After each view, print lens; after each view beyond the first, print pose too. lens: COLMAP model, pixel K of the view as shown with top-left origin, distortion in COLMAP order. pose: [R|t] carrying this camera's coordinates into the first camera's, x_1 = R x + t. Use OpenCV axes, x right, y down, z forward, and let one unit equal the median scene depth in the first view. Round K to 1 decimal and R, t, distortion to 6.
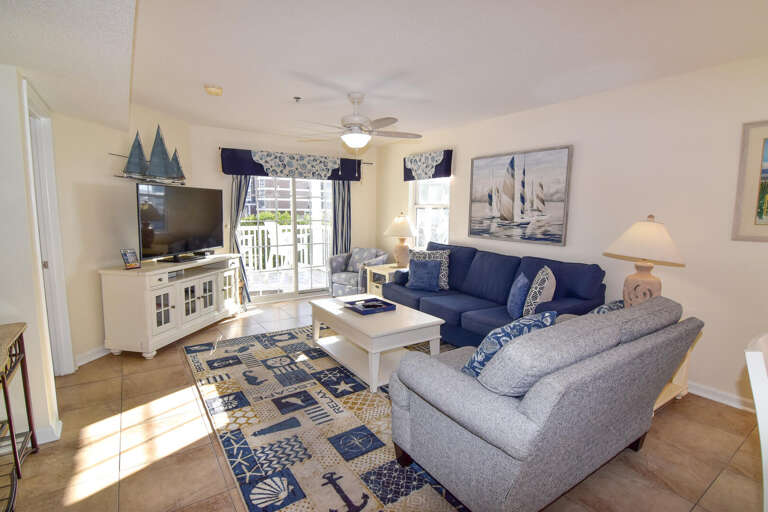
lens RADIAL K [[370.8, 0, 384.0], [0, 370.8, 256.0], [0, 0, 1]] dist [-0.000179, -0.000923]
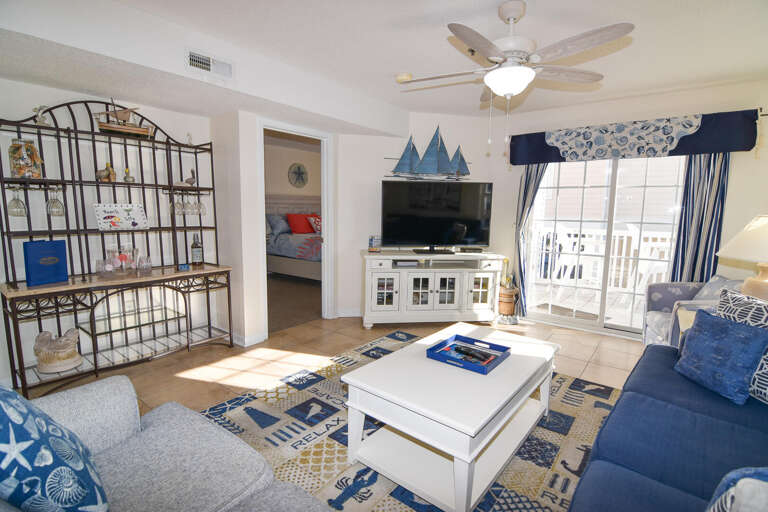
lens RADIAL K [[370.8, 0, 384.0], [0, 370.8, 256.0], [0, 0, 1]] dist [-0.000179, -0.000923]
pose [[0.318800, 0.123976, -0.939679, 0.444766], [-0.129515, 0.987807, 0.086386, -0.058866], [0.938931, 0.094163, 0.330970, 0.595721]]
